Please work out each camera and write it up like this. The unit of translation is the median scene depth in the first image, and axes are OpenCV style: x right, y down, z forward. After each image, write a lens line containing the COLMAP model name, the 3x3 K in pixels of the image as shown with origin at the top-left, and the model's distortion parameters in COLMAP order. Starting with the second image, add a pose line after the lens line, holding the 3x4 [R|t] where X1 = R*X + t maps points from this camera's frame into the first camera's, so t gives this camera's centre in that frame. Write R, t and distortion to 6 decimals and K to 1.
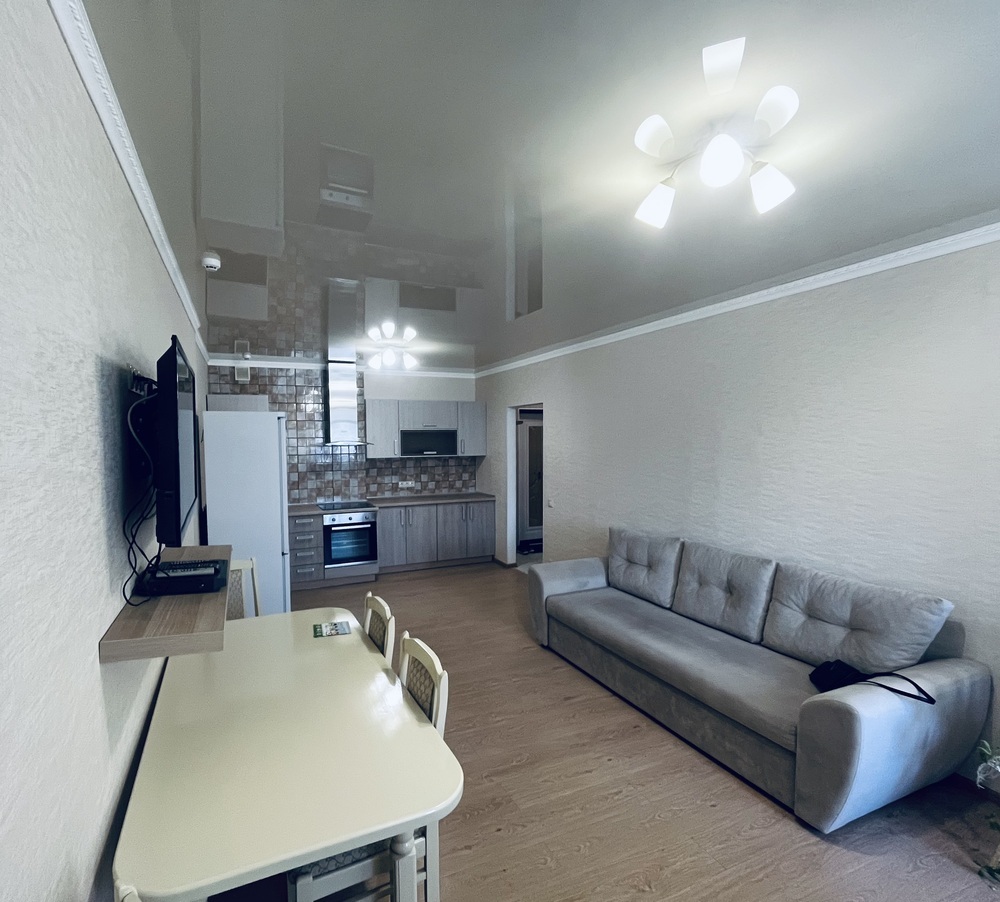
lens RADIAL K [[520.4, 0, 498.2], [0, 520.4, 471.5], [0, 0, 1]] dist [-0.002908, -0.001194]
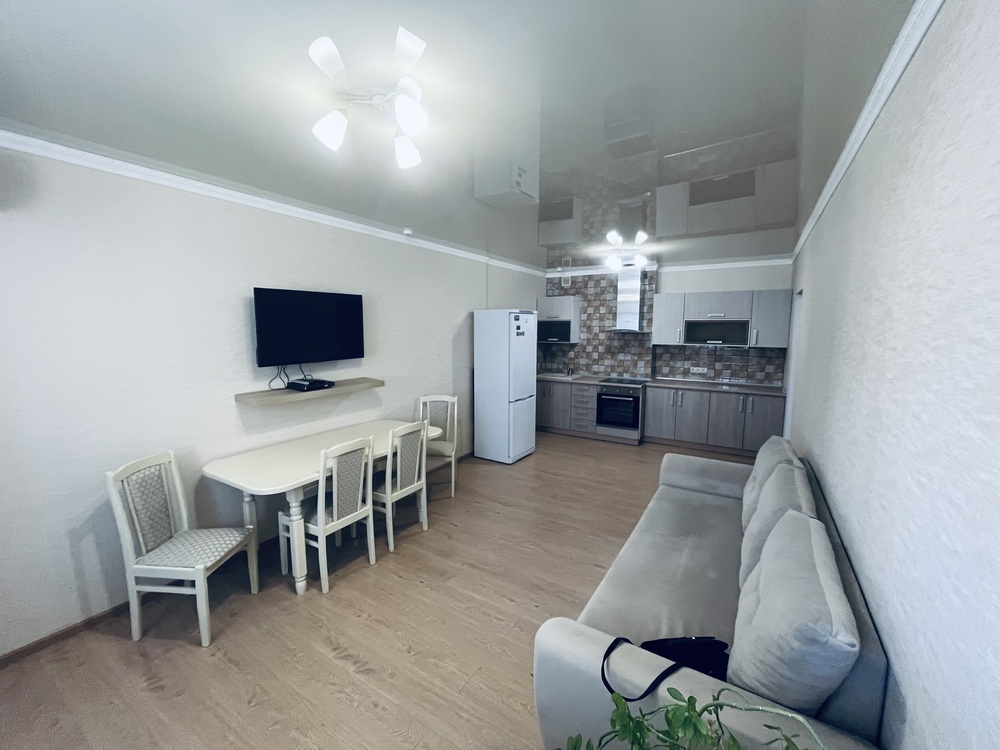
lens RADIAL K [[437.0, 0, 500.0], [0, 437.0, 375.0], [0, 0, 1]] dist [0.001100, 0.000101]
pose [[0.541861, 0.103911, -0.834020, 0.398510], [-0.063099, 0.994557, 0.082917, -0.016603], [0.838096, 0.007696, 0.545468, 0.166325]]
